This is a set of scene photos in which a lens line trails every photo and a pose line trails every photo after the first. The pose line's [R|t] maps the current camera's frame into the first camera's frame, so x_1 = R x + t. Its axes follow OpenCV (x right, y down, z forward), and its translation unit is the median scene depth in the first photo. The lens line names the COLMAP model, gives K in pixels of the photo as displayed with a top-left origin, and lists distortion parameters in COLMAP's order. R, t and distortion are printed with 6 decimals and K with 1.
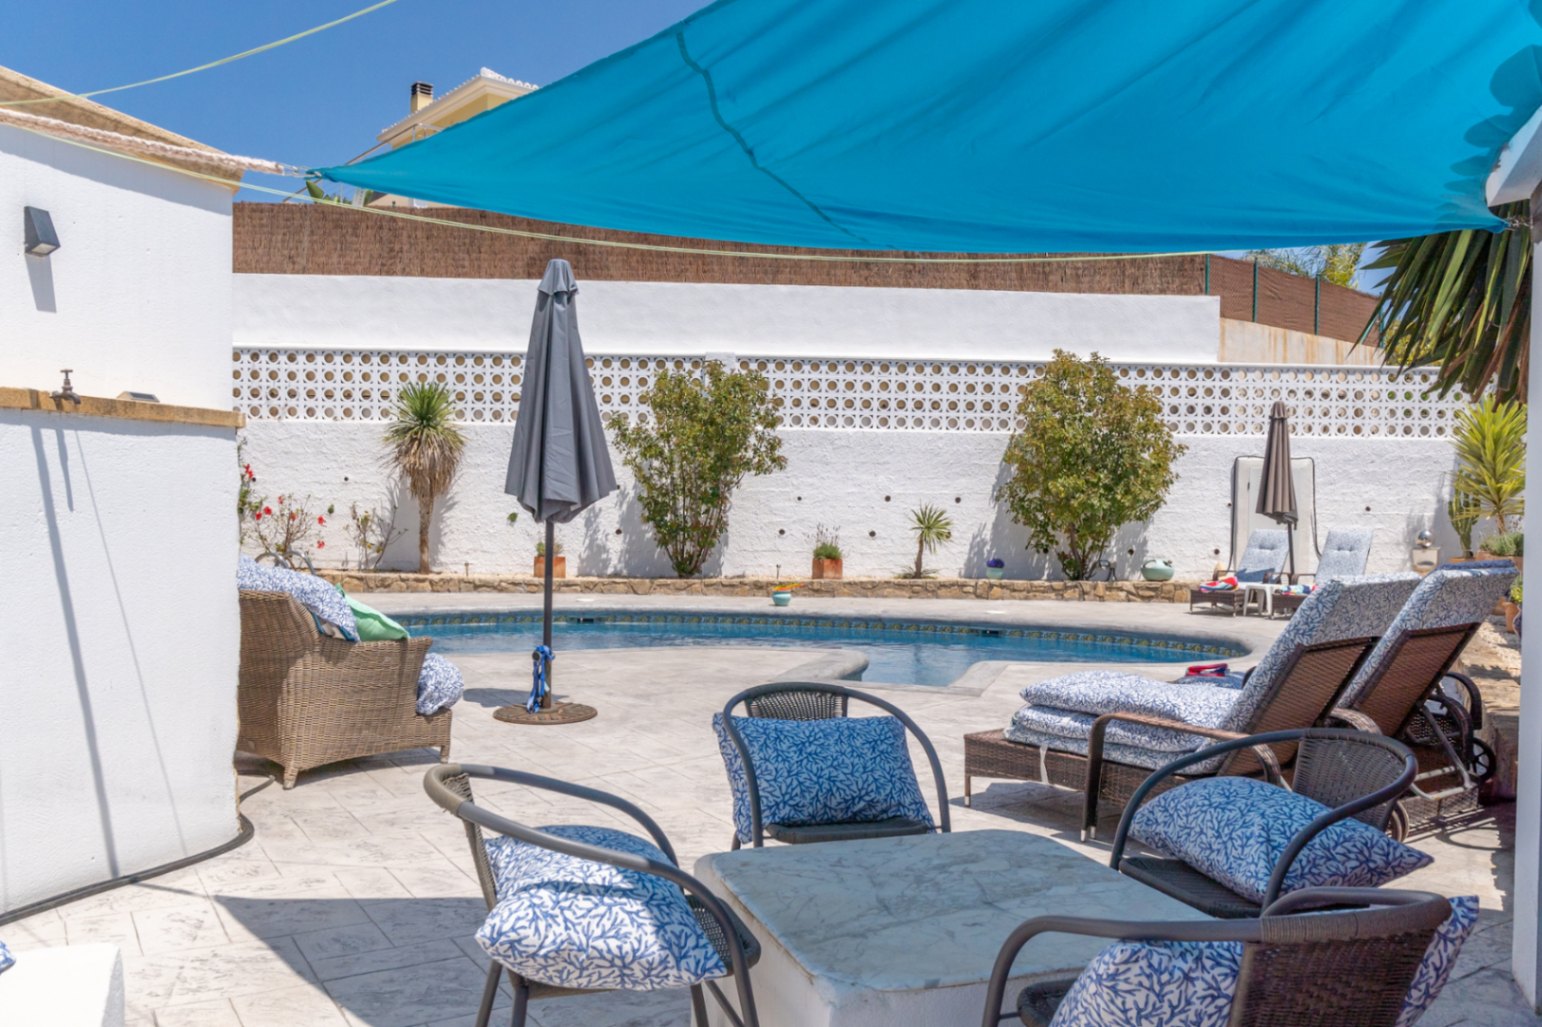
lens RADIAL K [[1098.4, 0, 771.0], [0, 1098.4, 513.5], [0, 0, 1]] dist [-0.005374, -0.000900]
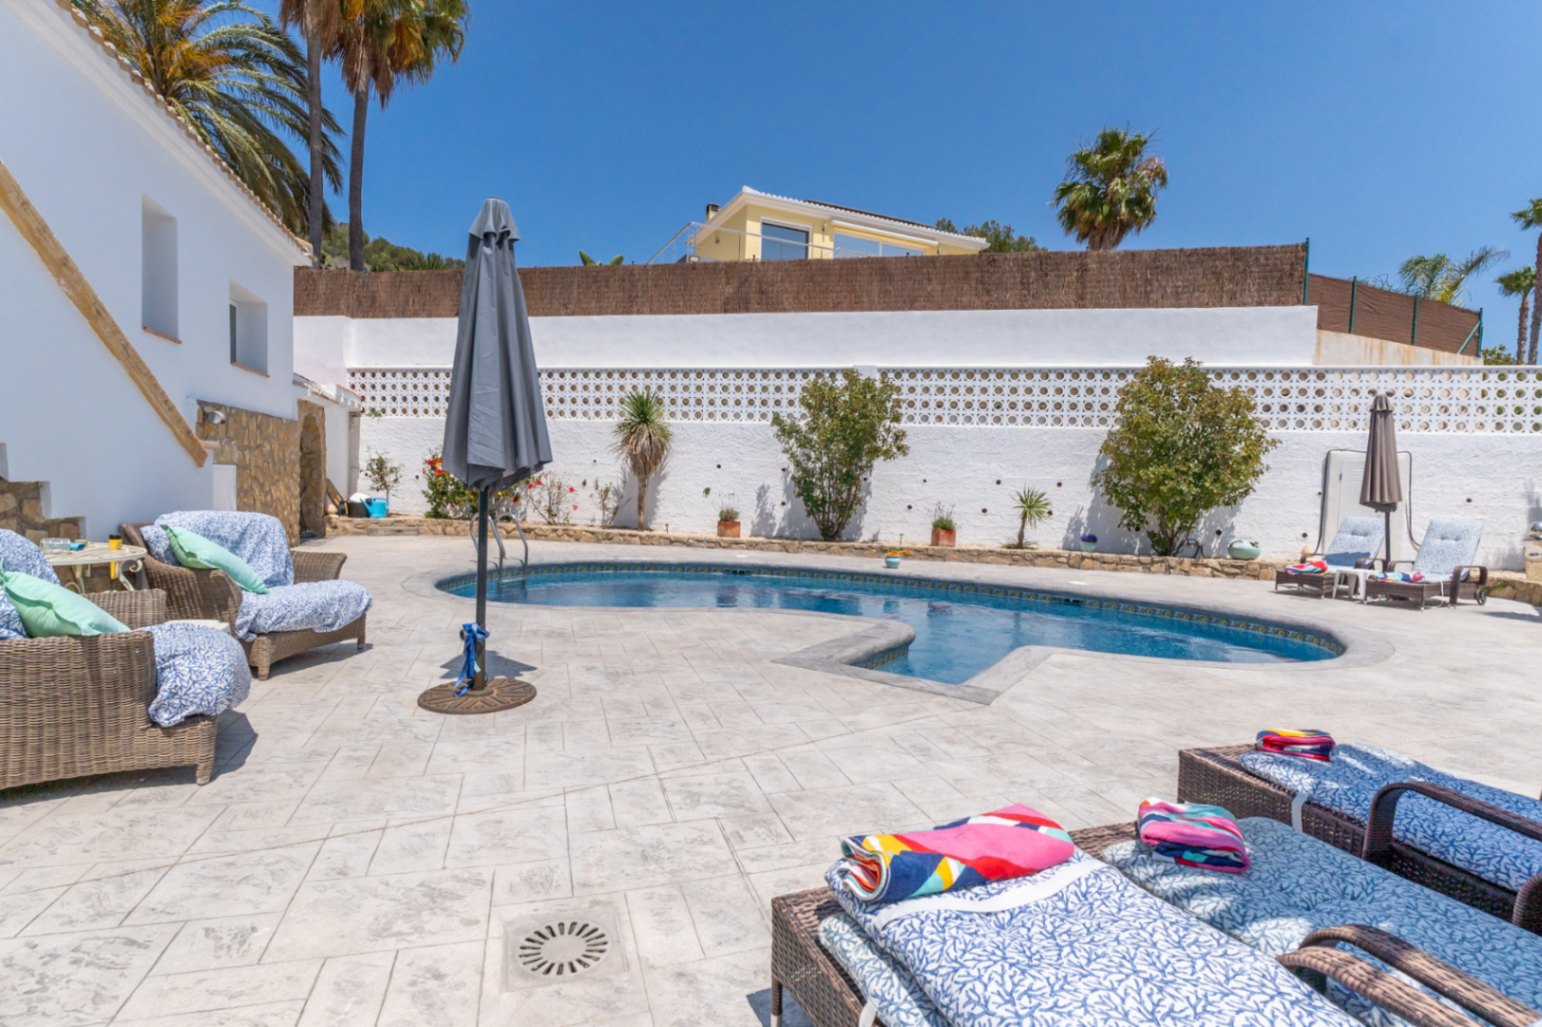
lens RADIAL K [[726.3, 0, 771.0], [0, 726.3, 513.5], [0, 0, 1]] dist [-0.000578, -0.000504]
pose [[0.969656, 0.028798, -0.242770, 0.059699], [-0.021722, 0.999259, 0.031773, 0.001013], [0.243505, -0.025535, 0.969563, 0.155509]]
